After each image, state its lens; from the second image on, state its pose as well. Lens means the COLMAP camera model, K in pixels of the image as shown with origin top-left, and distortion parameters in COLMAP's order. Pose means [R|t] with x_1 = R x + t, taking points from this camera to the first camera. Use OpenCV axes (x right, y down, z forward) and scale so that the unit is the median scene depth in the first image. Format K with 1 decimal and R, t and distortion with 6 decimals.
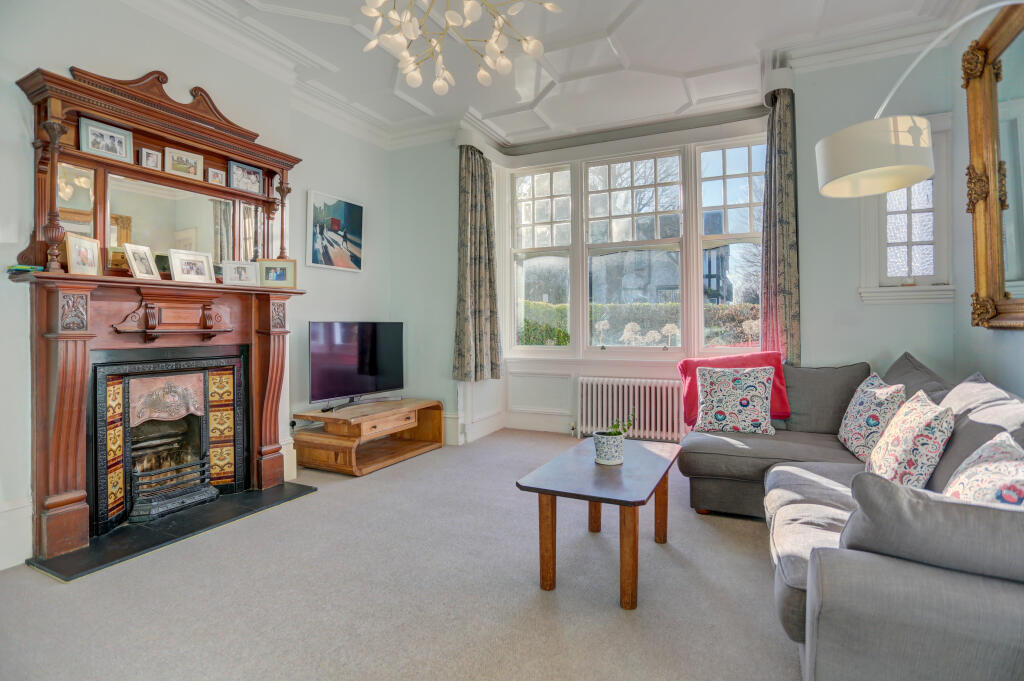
lens RADIAL K [[513.2, 0, 510.9], [0, 513.2, 320.0], [0, 0, 1]] dist [-0.048360, 0.000080]
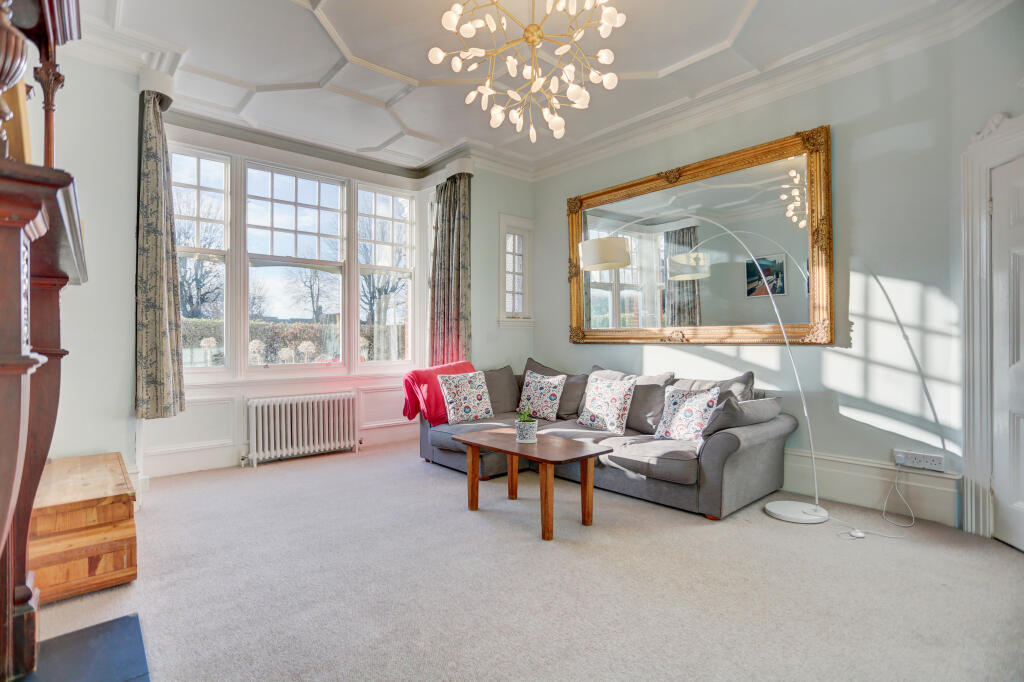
lens RADIAL K [[497.7, 0, 512.0], [0, 497.7, 341.0], [0, 0, 1]] dist [-0.059839, 0.000252]
pose [[0.376772, 0.003002, 0.926301, -0.578494], [-0.007995, 0.999968, 0.000011, 0.005257], [-0.926271, -0.007410, 0.376784, 0.301031]]
